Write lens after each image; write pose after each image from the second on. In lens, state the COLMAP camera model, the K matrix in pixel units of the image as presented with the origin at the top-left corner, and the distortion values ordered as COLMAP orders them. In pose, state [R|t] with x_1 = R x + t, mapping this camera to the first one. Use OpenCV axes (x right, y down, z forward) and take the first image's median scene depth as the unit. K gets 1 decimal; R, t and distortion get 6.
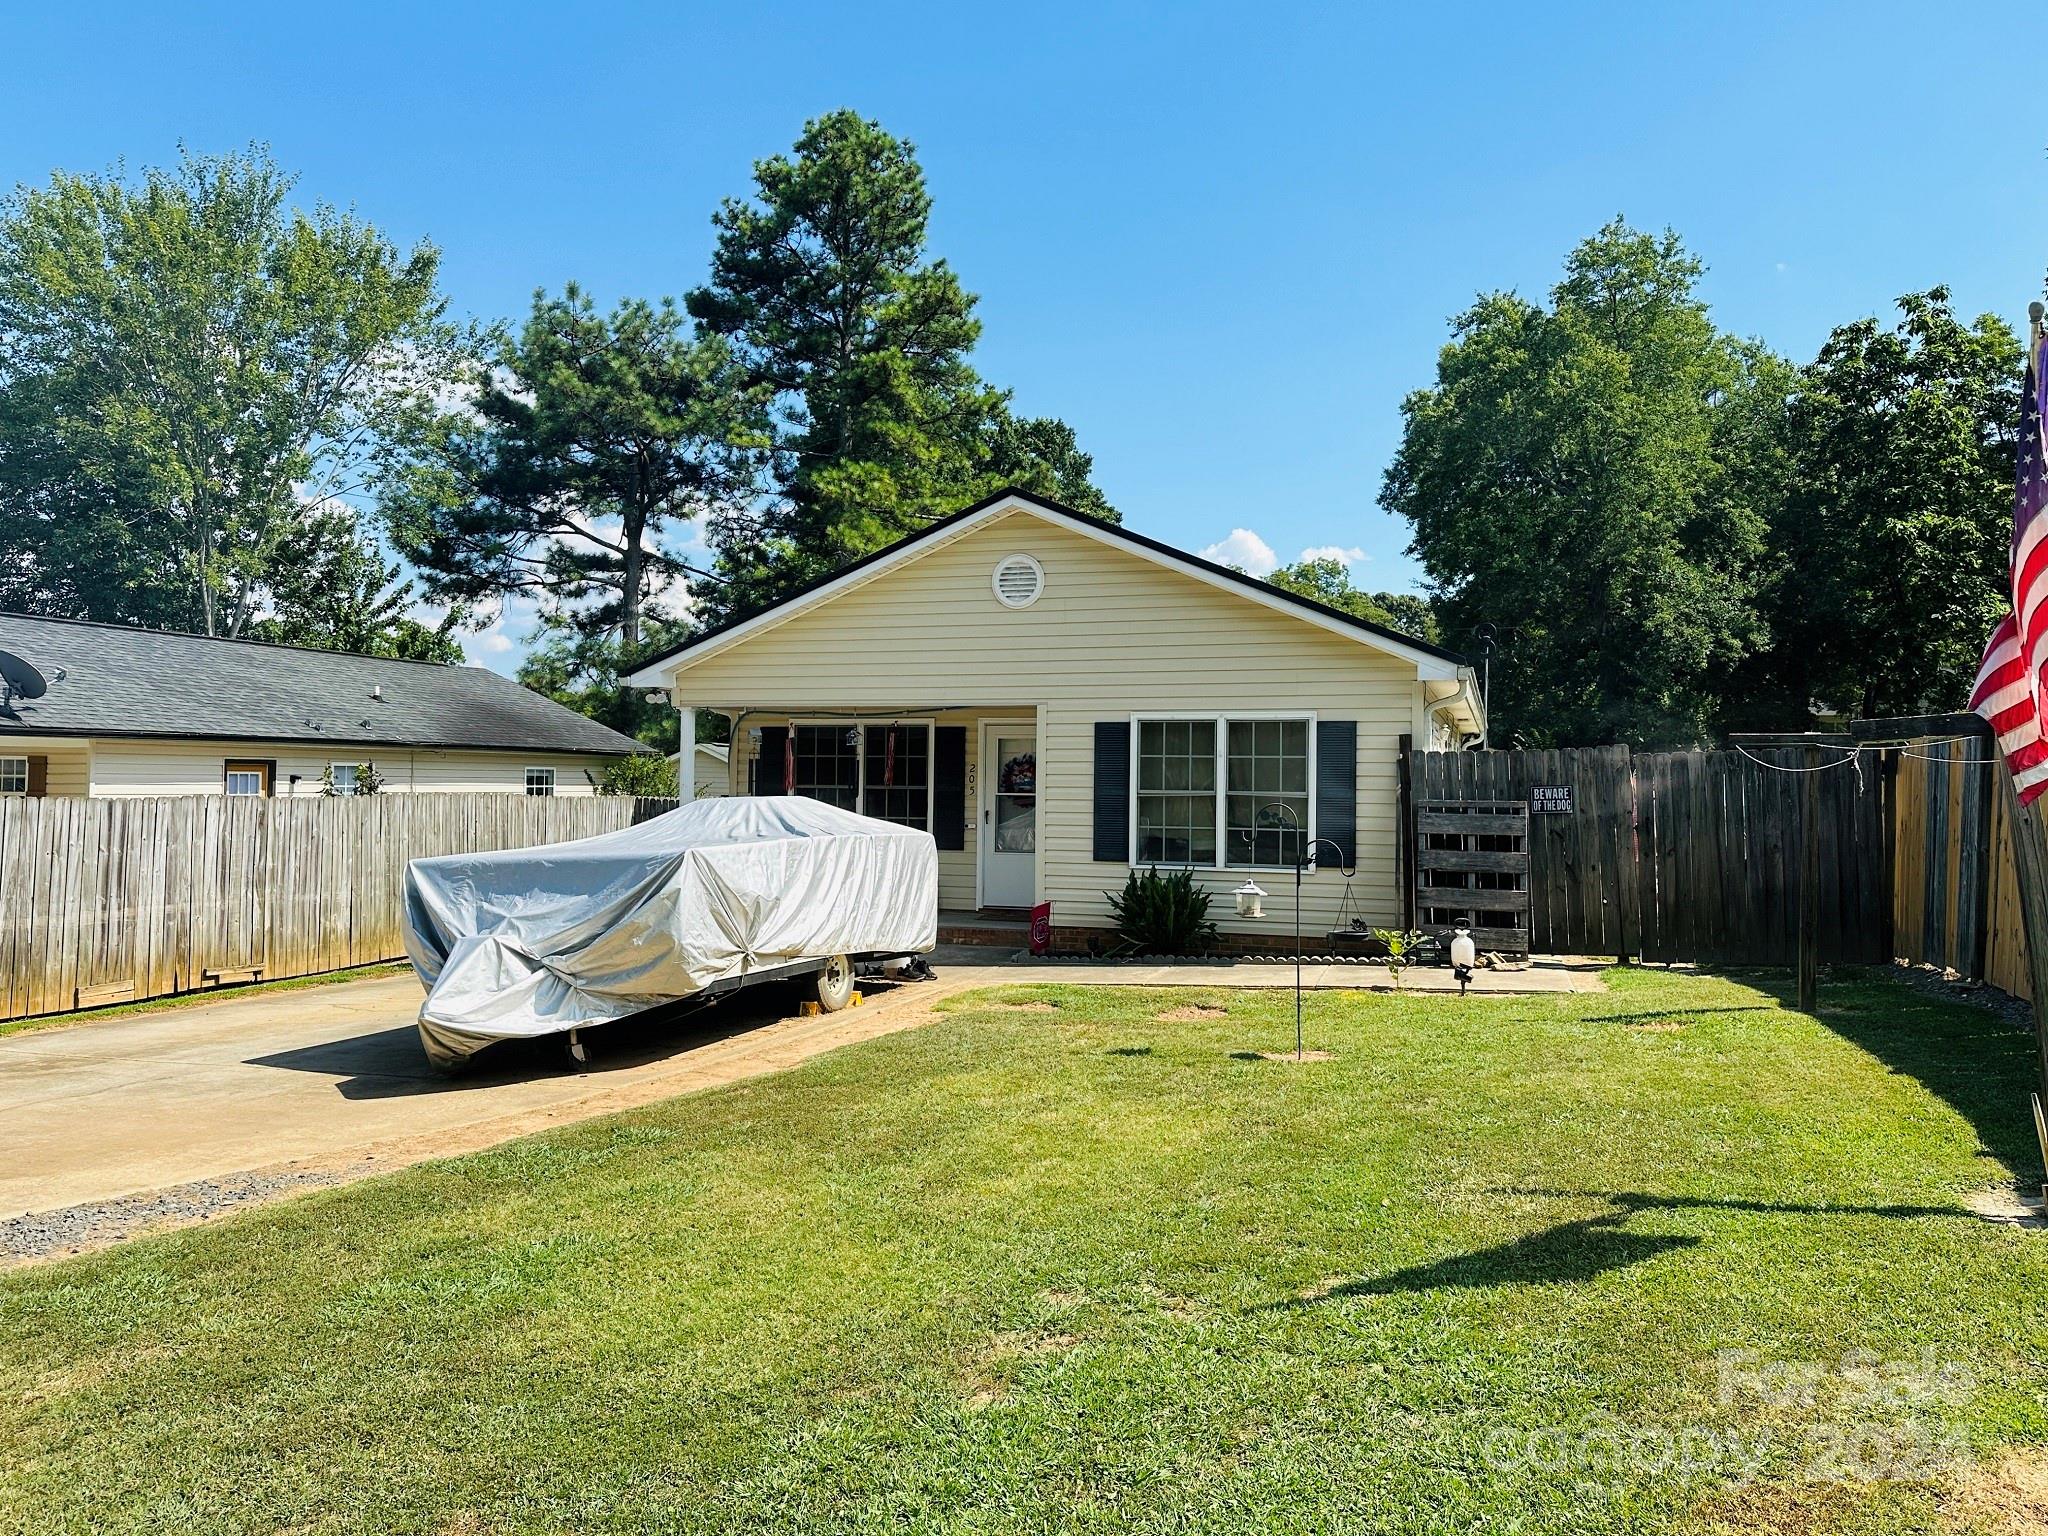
lens RADIAL K [[1482.8, 0, 1021.9], [0, 1482.8, 770.8], [0, 0, 1]] dist [0.098165, -0.143152]
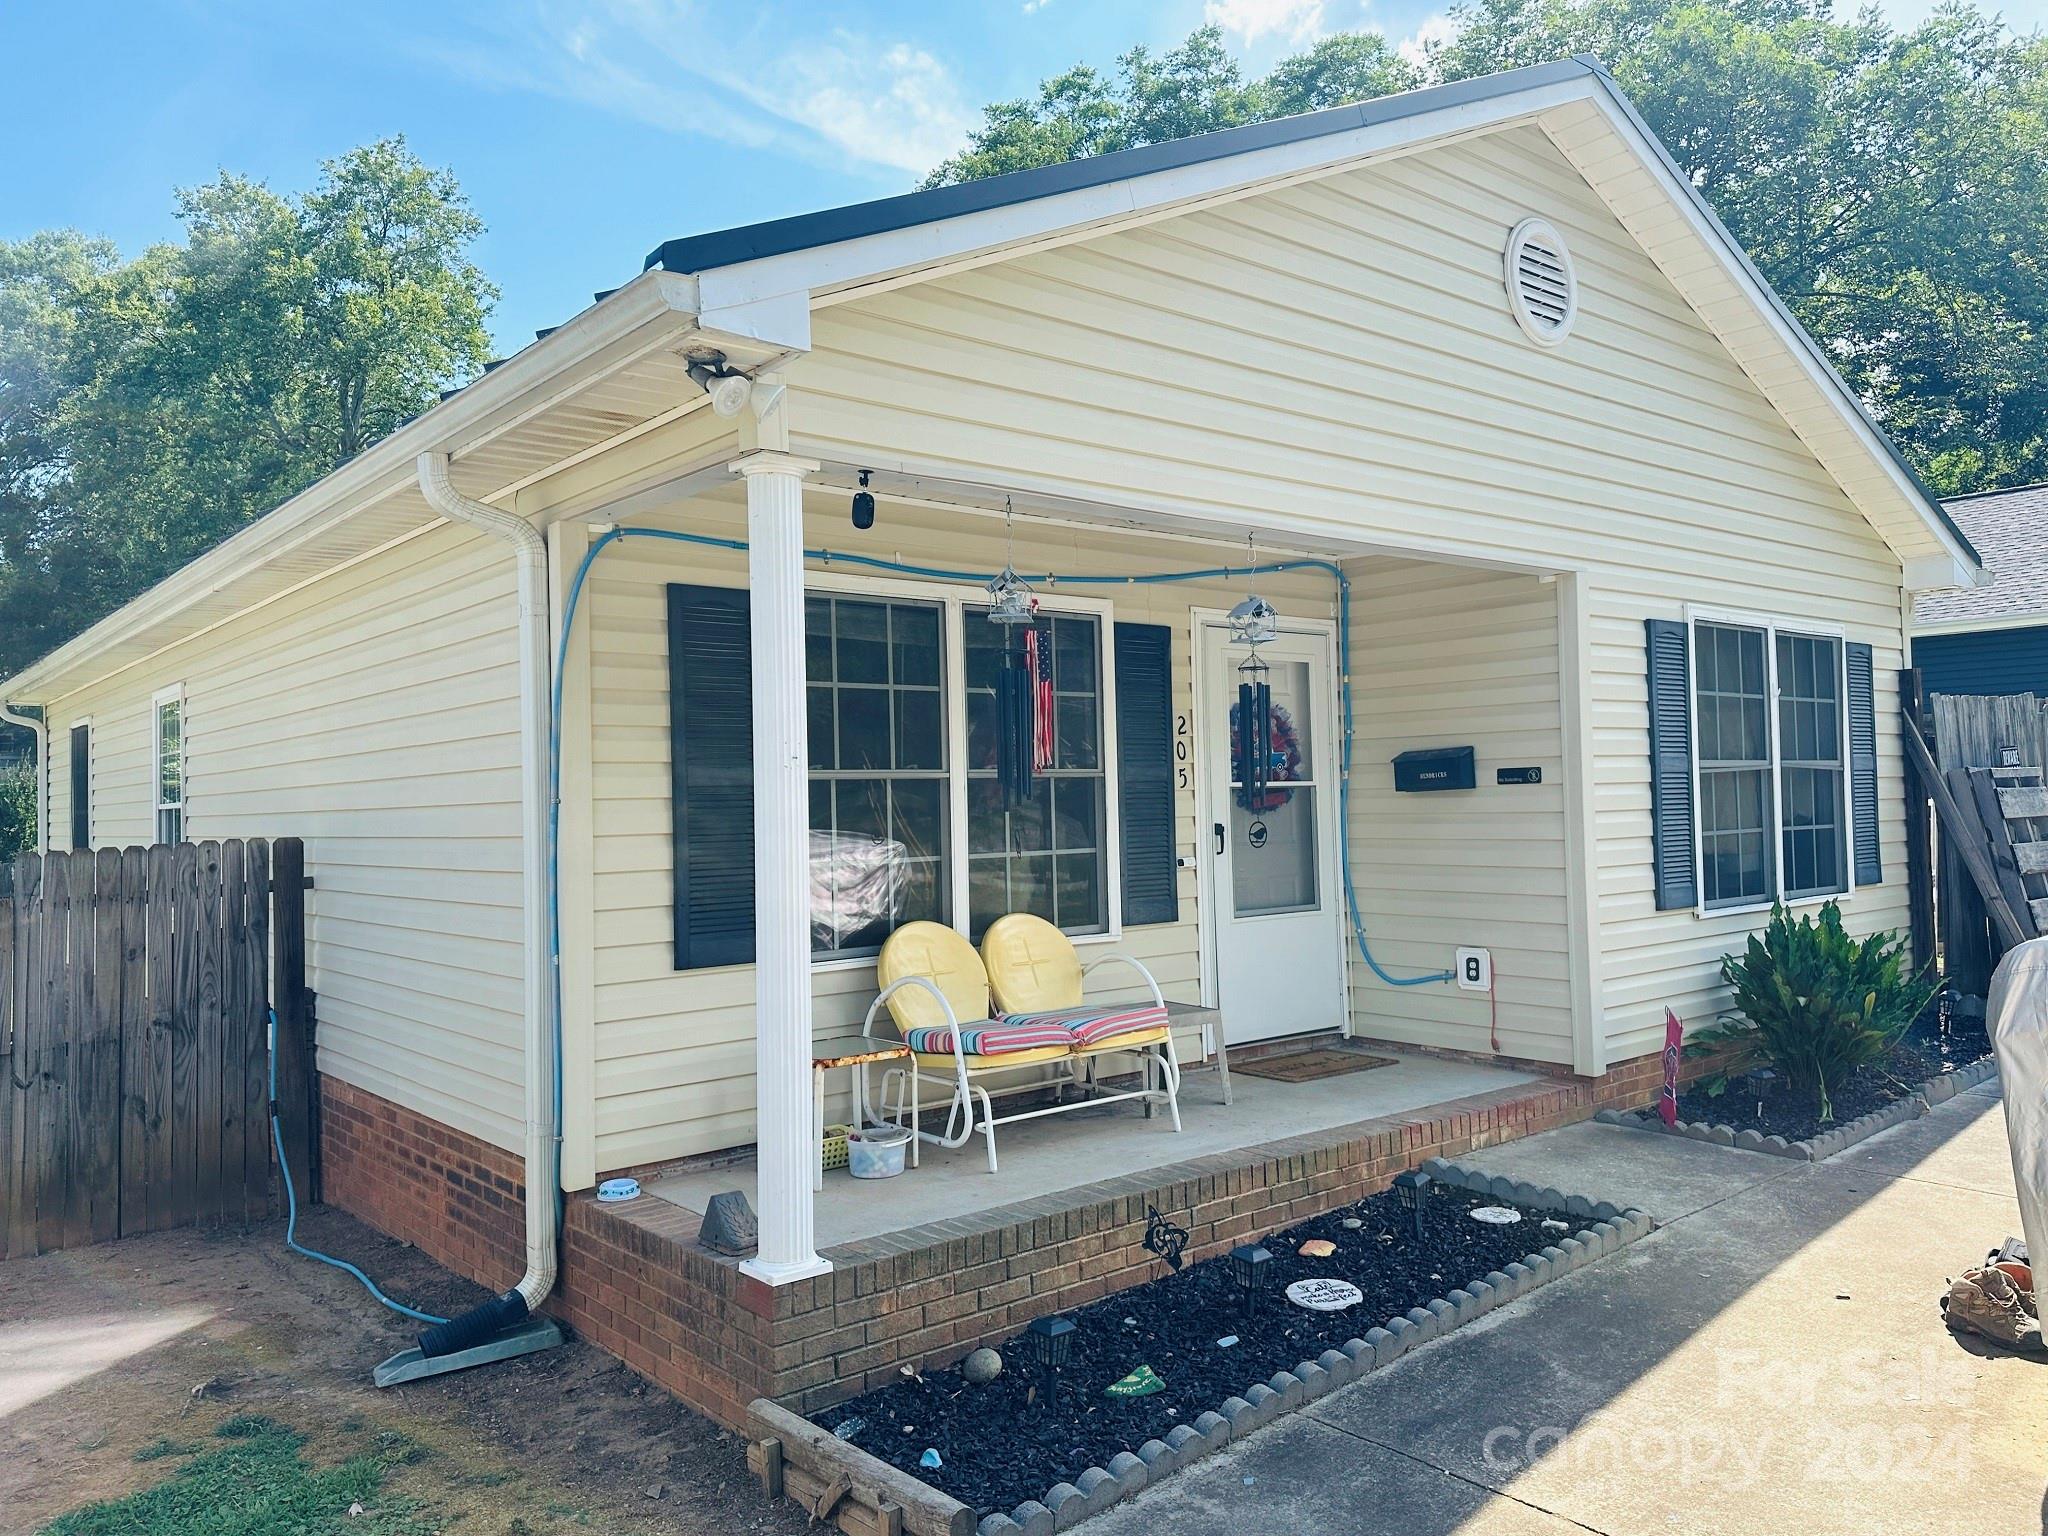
lens RADIAL K [[1482.8, 0, 1021.9], [0, 1482.8, 770.8], [0, 0, 1]] dist [0.098165, -0.143152]
pose [[0.535486, 0.000798, 0.844544, -0.452941], [0.017066, 0.999785, -0.011766, 0.018173], [-0.844372, 0.020714, 0.535357, 0.893174]]
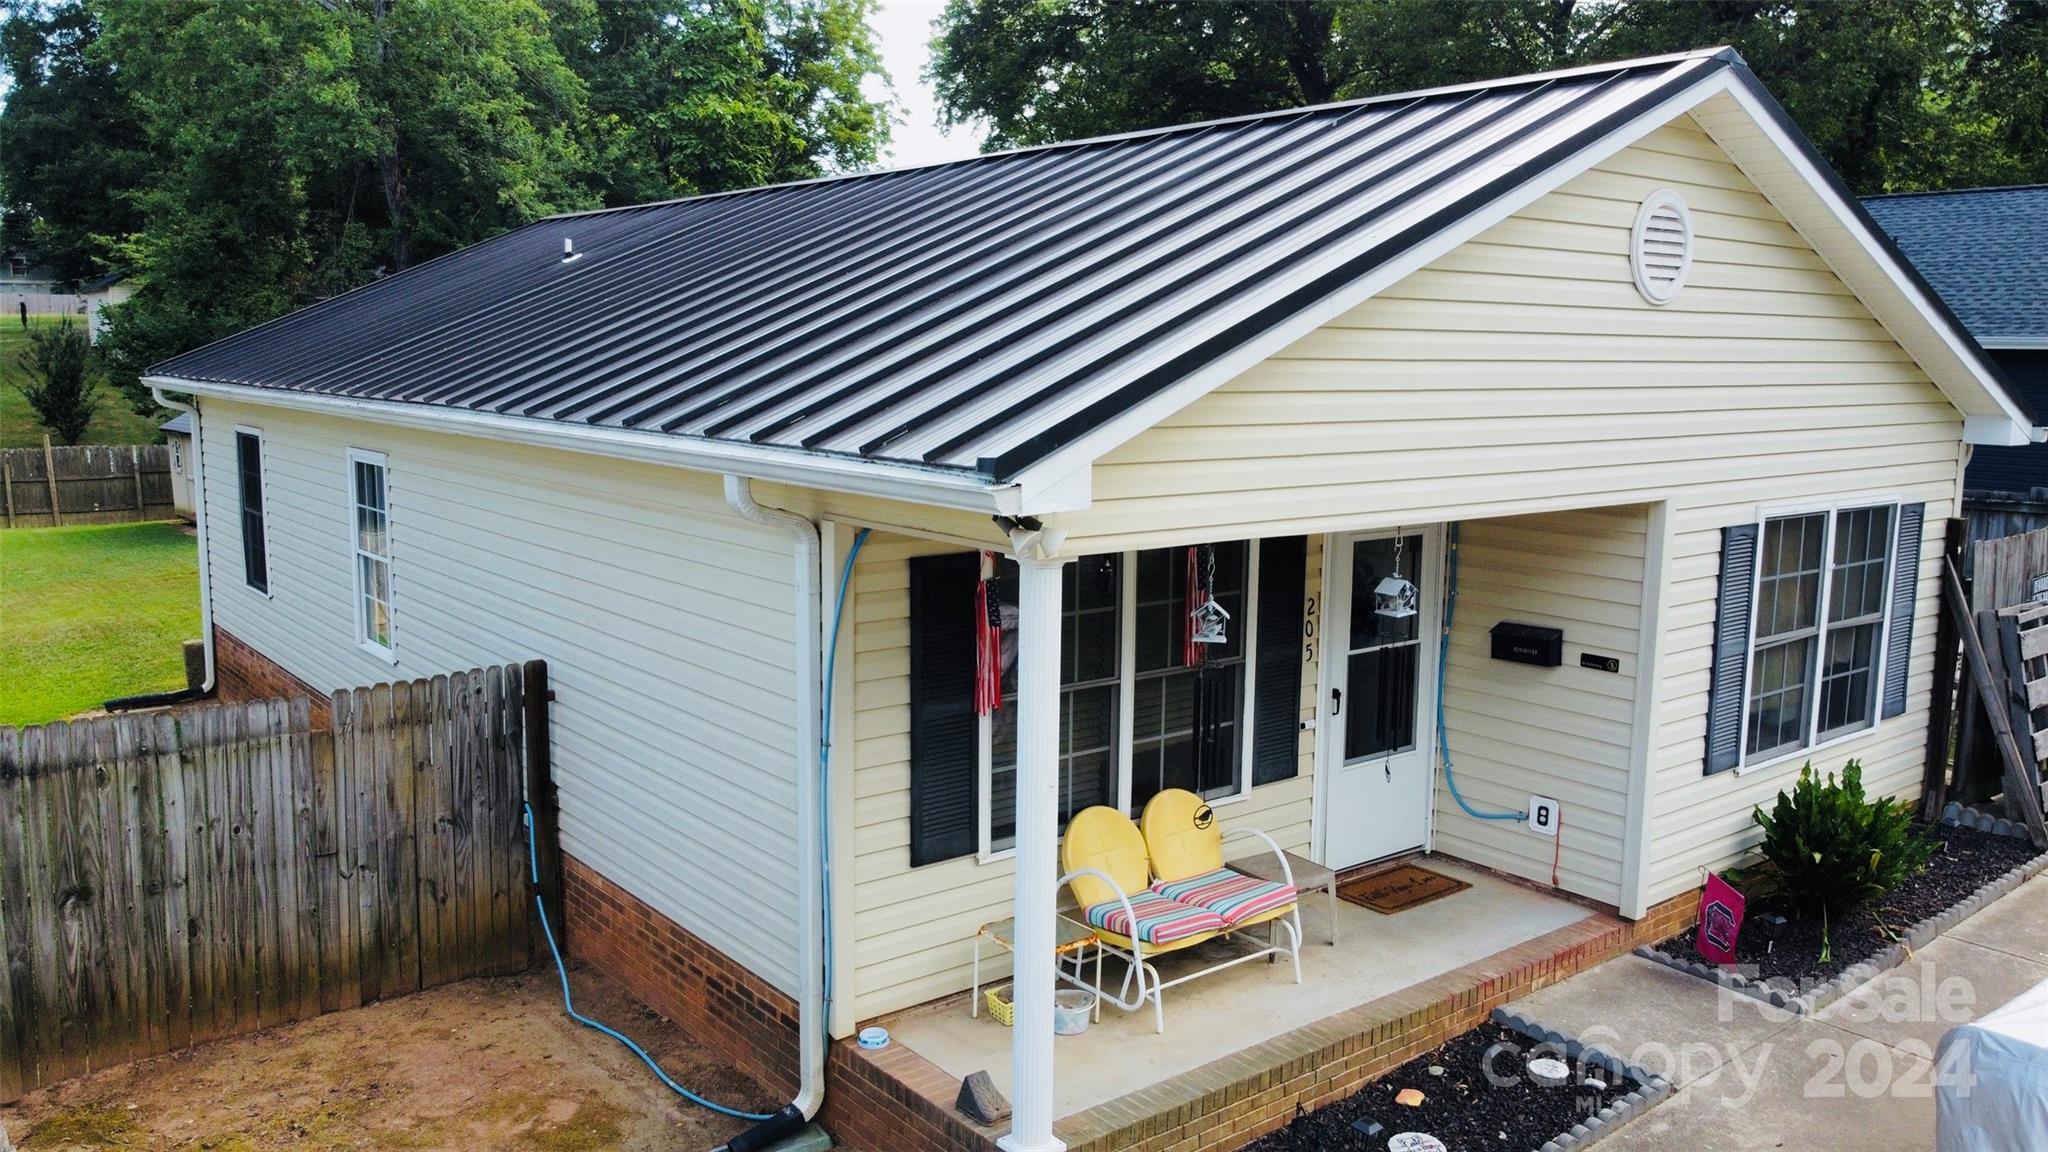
lens RADIAL K [[1557.8, 0, 1016.8], [0, 1557.8, 576.3], [0, 0, 1]] dist [-0.004613, 0.006688]
pose [[0.552873, -0.122433, 0.824222, -0.549155], [-0.018796, 0.987063, 0.159230, -0.097413], [-0.833054, -0.103526, 0.543419, 0.885466]]
